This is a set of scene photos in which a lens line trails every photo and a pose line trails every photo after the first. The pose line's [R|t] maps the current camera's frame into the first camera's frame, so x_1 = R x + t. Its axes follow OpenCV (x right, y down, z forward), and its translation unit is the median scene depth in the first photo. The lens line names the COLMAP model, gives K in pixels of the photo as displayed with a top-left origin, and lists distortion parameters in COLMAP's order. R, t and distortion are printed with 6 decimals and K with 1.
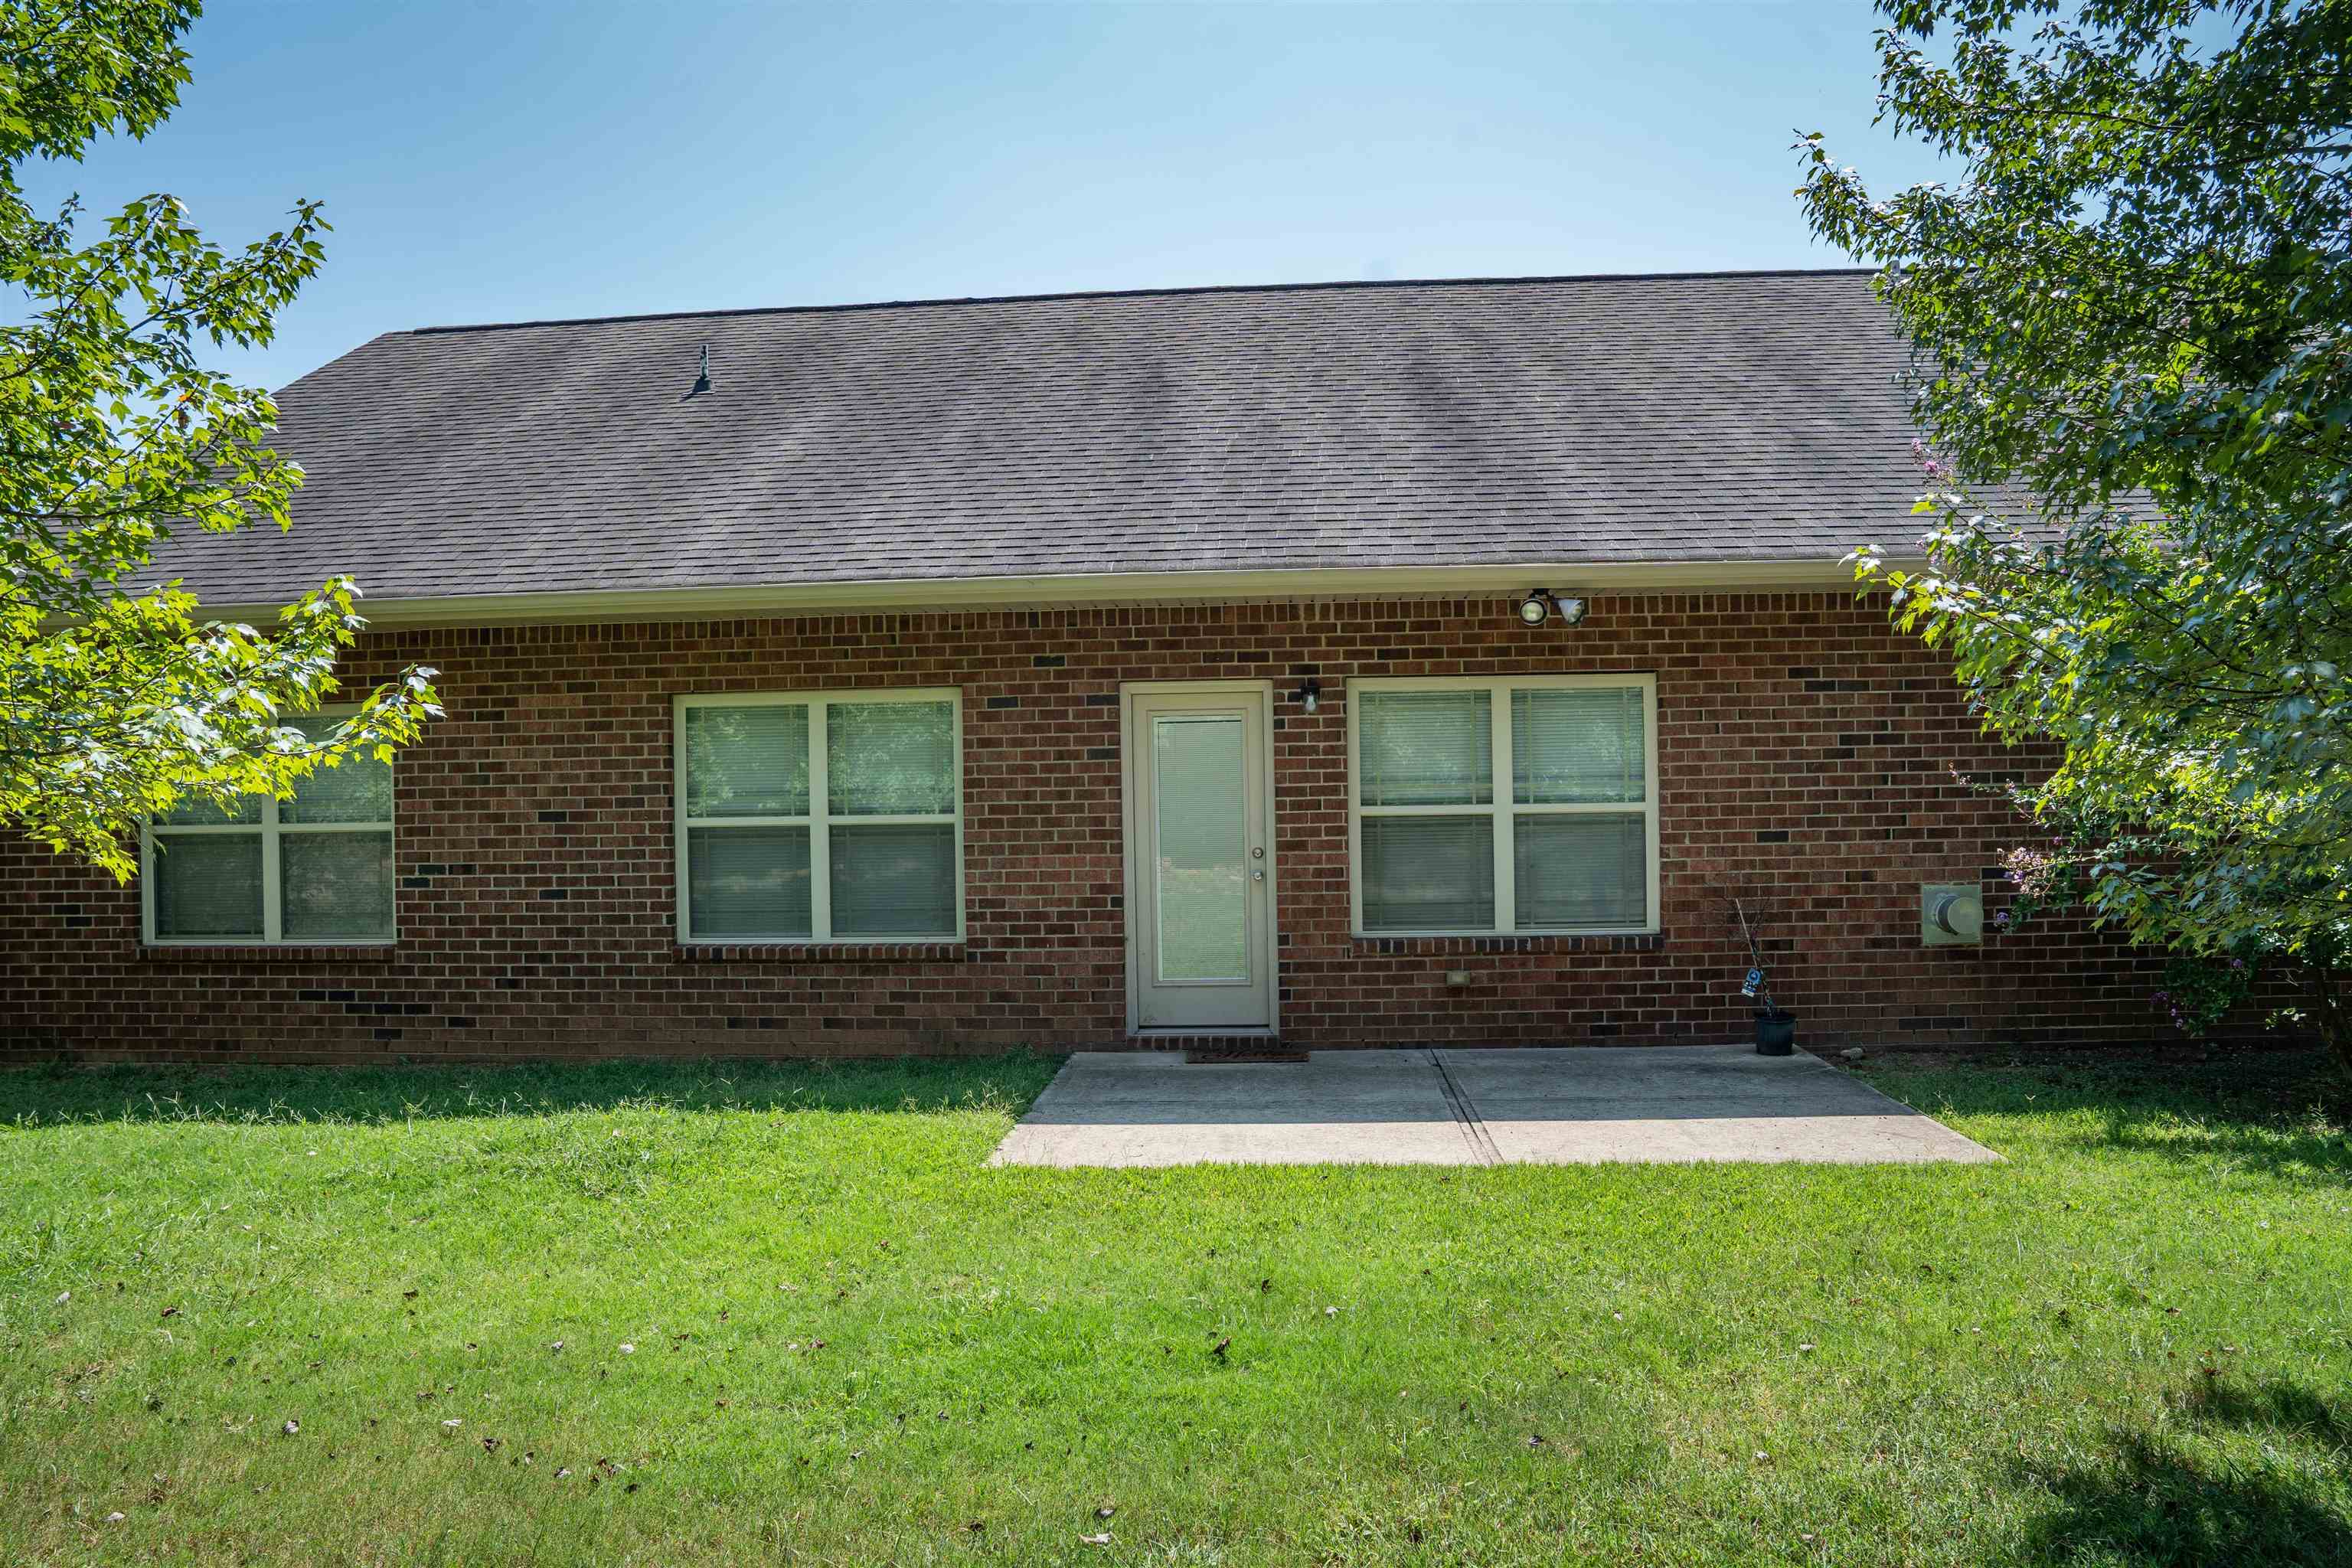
lens RADIAL K [[1645.8, 0, 1157.2], [0, 1645.8, 773.6], [0, 0, 1]] dist [-0.132457, 0.088883]
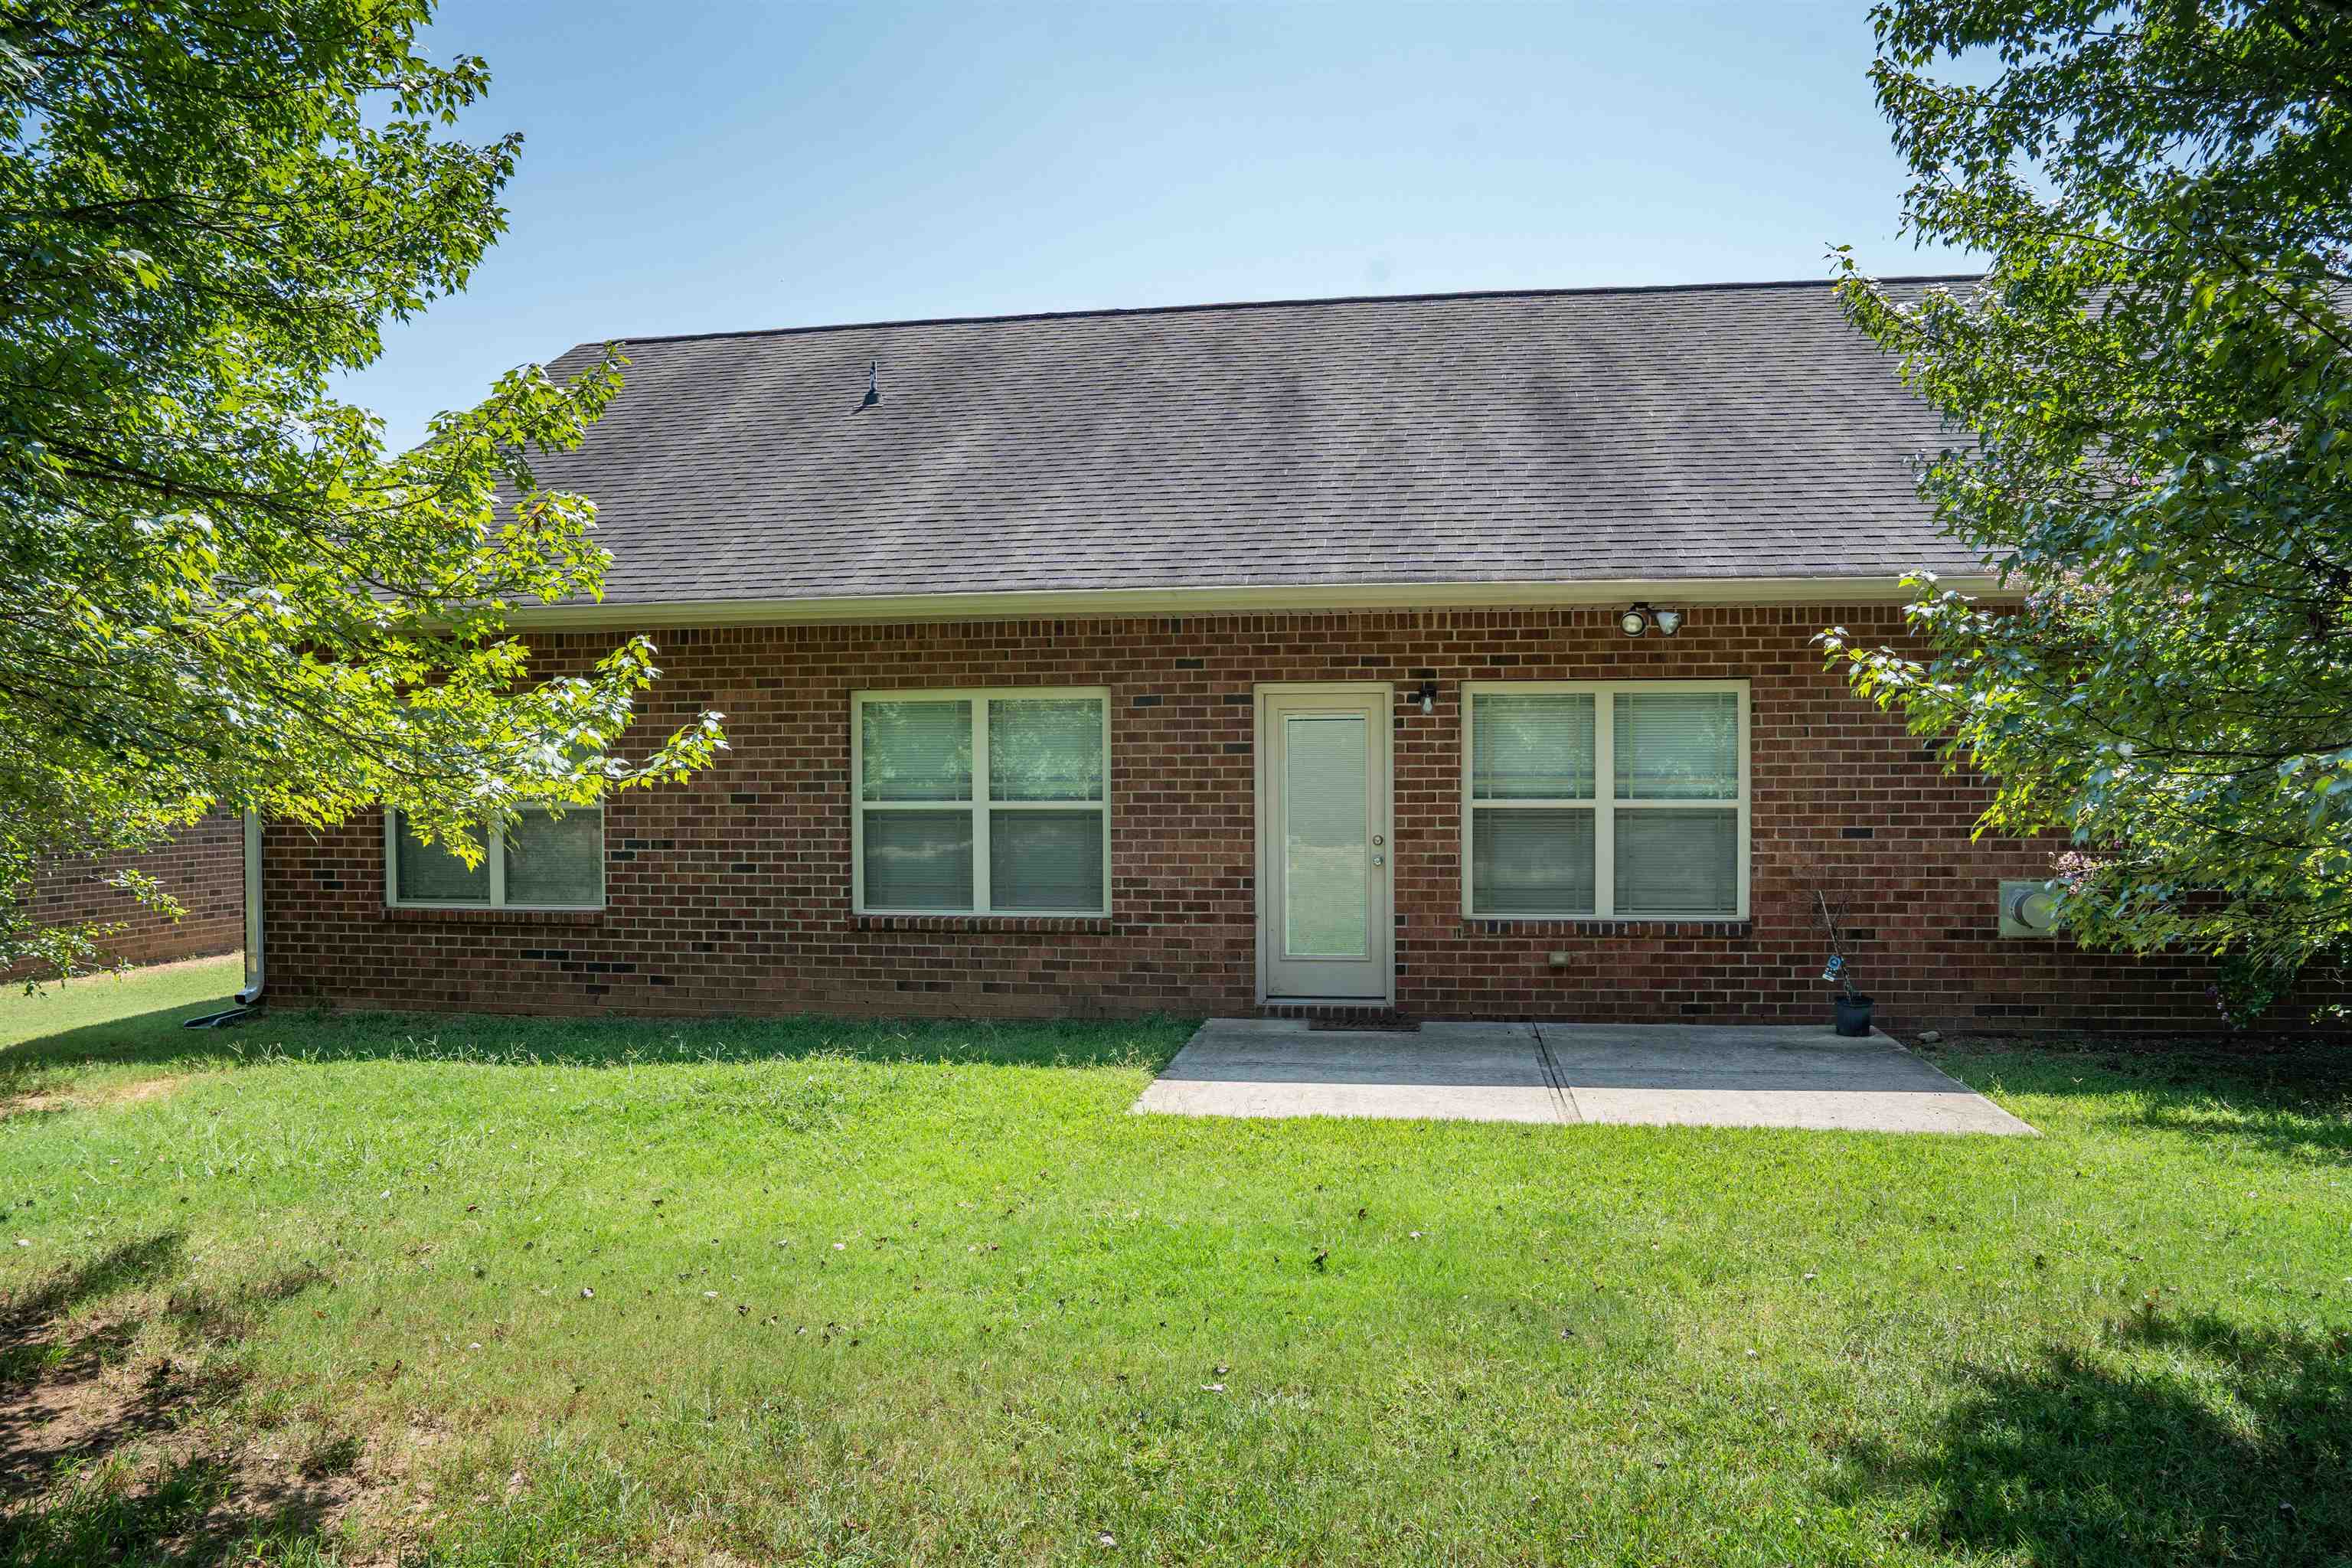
lens RADIAL K [[1645.8, 0, 1157.2], [0, 1645.8, 773.6], [0, 0, 1]] dist [-0.132457, 0.088883]
pose [[0.996291, 0.012319, -0.085160, 0.007646], [-0.010791, 0.999773, 0.018379, -0.015225], [0.085367, -0.017392, 0.996198, -0.104132]]
